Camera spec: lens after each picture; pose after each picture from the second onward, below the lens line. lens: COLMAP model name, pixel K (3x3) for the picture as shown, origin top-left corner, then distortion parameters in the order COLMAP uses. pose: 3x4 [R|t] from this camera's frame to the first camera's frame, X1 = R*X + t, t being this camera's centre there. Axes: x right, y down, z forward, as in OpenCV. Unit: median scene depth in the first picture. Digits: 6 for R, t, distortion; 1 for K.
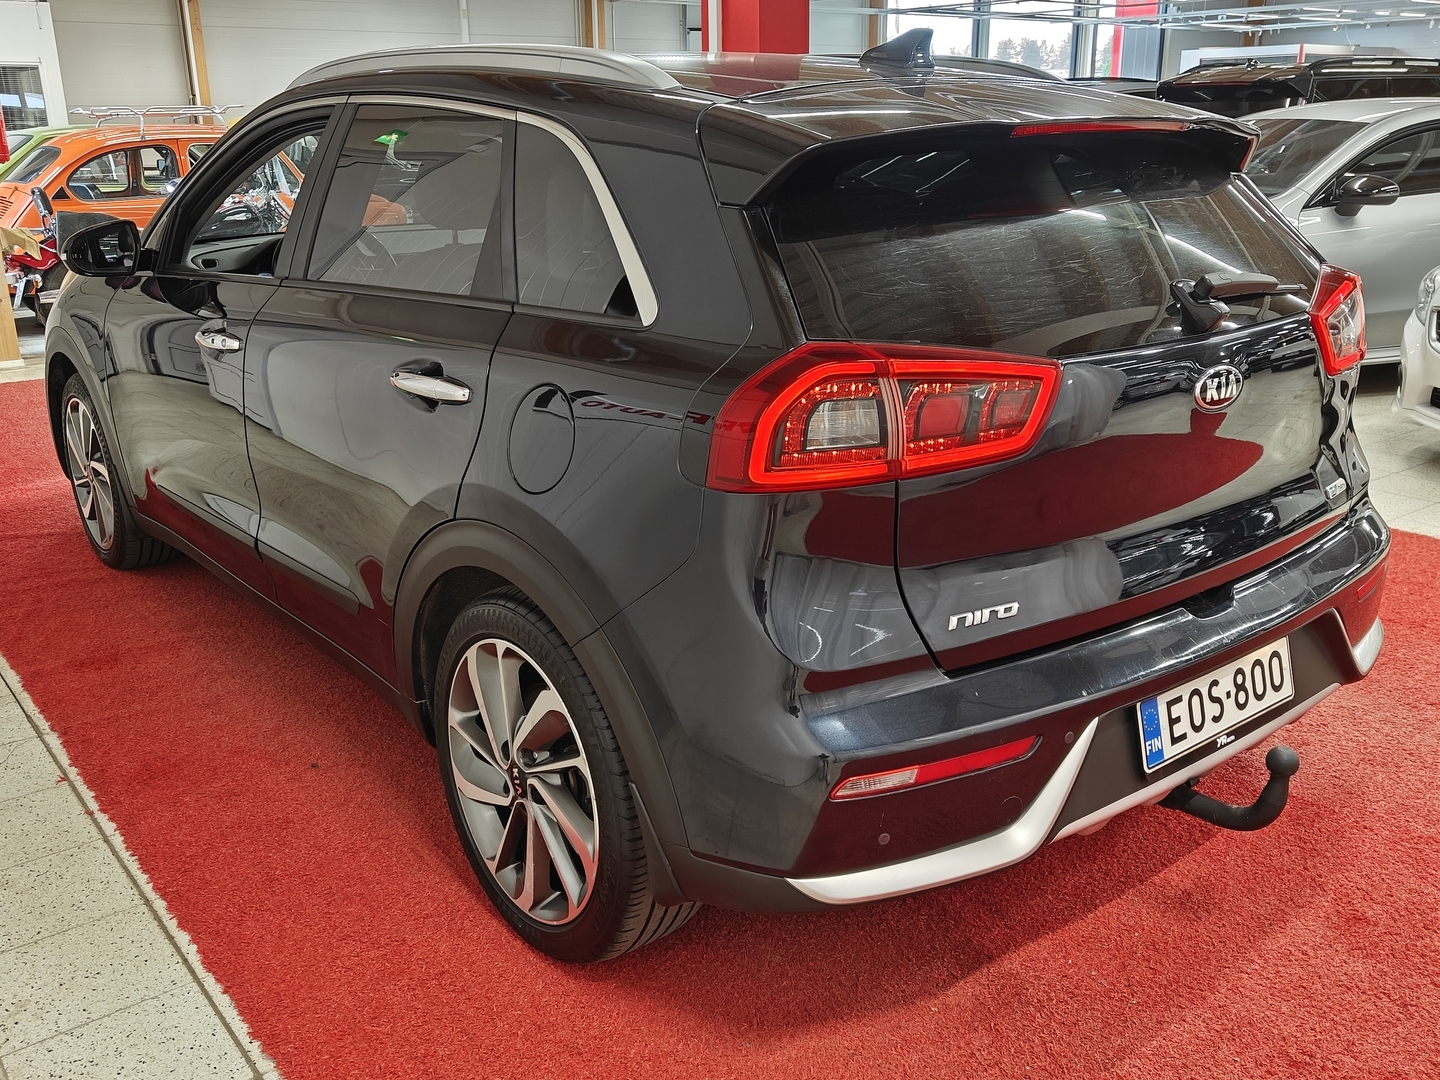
lens RADIAL K [[1349.0, 0, 722.6], [0, 1349.0, 541.9], [0, 0, 1]] dist [0.025799, 0.000000]
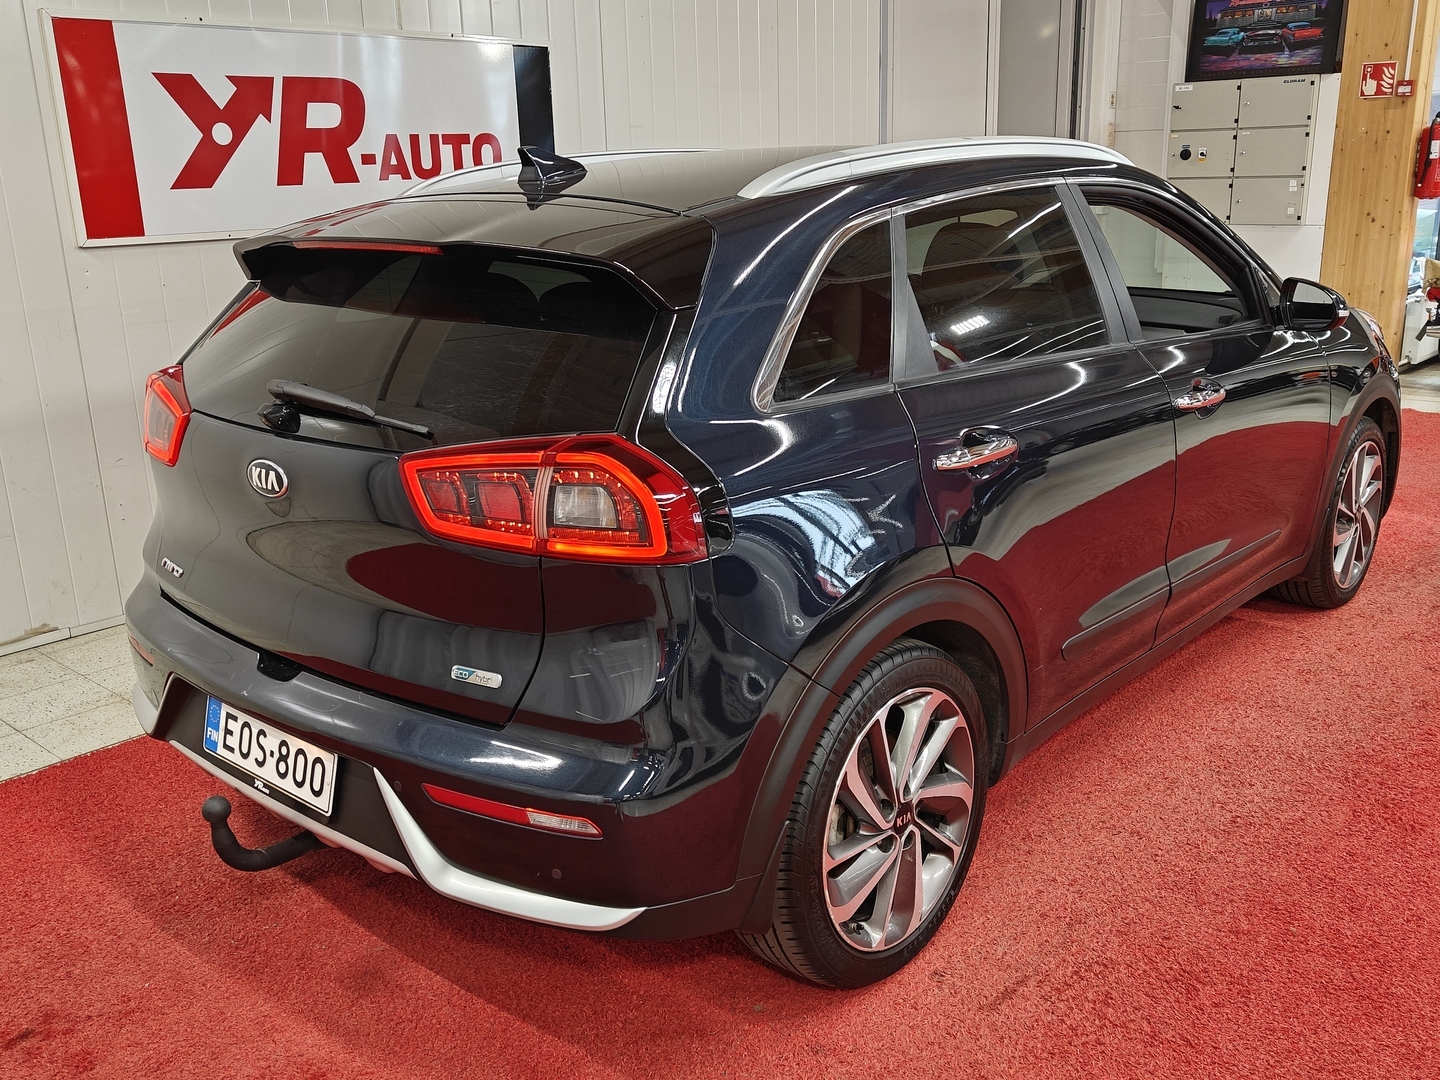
lens RADIAL K [[1349.0, 0, 724.6], [0, 1349.0, 542.1], [0, 0, 1]] dist [0.025799, 0.000000]
pose [[0.153164, 0.281023, -0.947400, 1.484541], [-0.281278, 0.931453, 0.230819, -0.425397], [0.947324, 0.231130, 0.221711, 1.098220]]
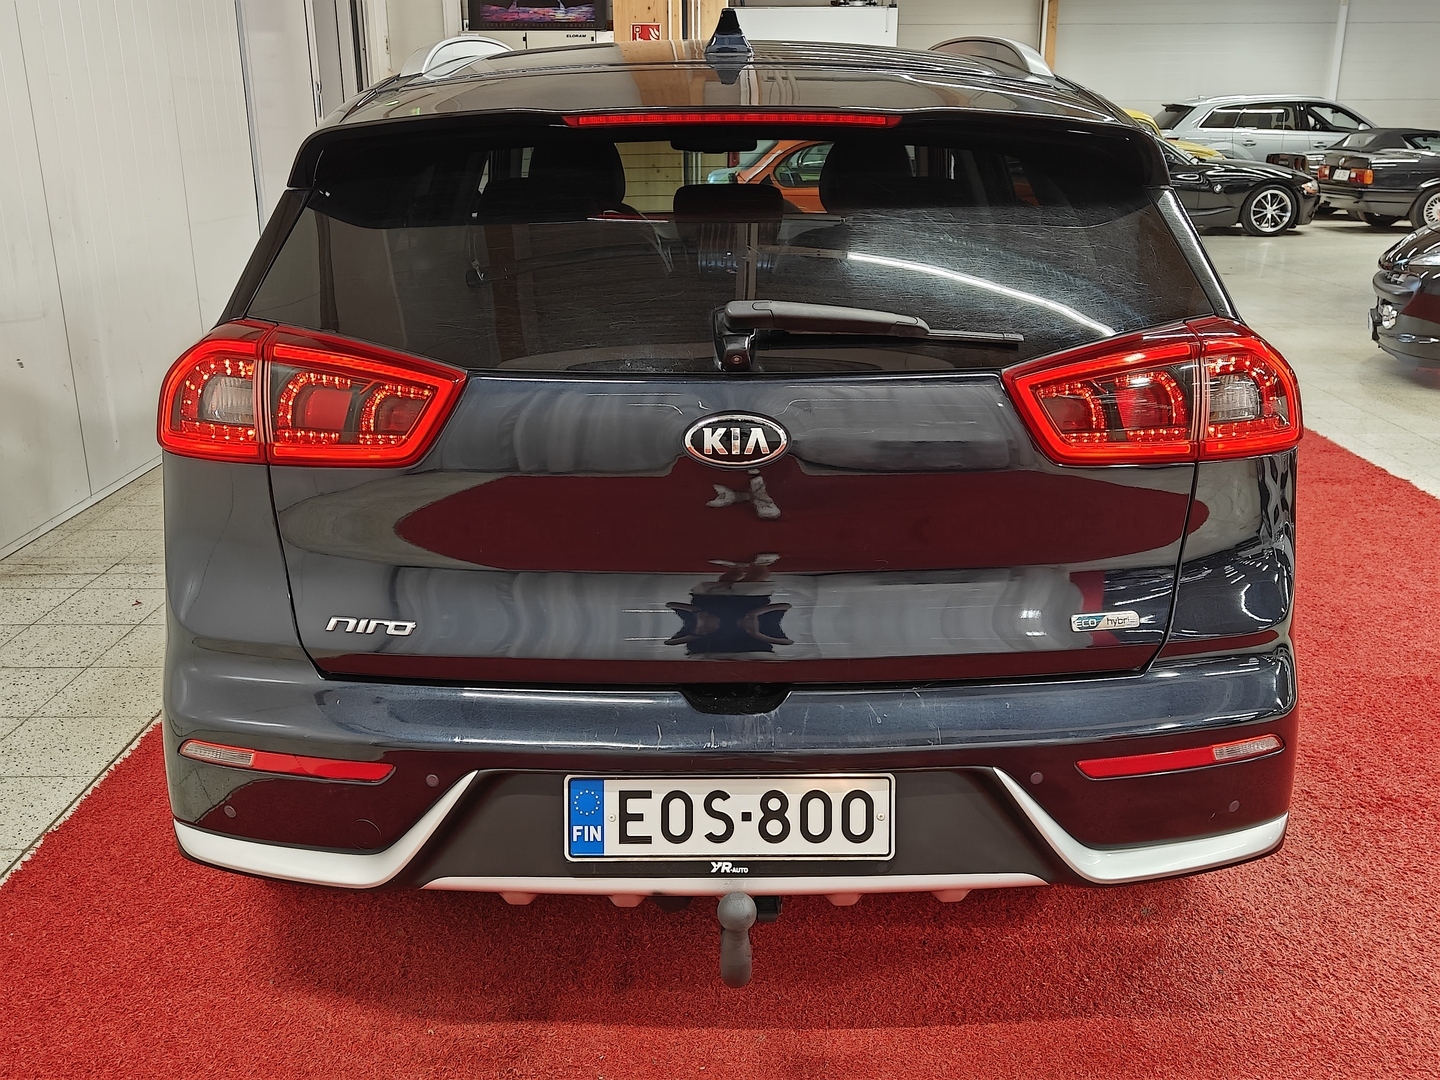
lens RADIAL K [[1349.0, 0, 723.9], [0, 1349.0, 538.3], [0, 0, 1]] dist [0.025799, 0.000000]
pose [[0.780601, 0.198741, -0.592591, 0.838450], [-0.200354, 0.977634, 0.063955, -0.104435], [0.592047, 0.068804, 0.802961, 0.333887]]
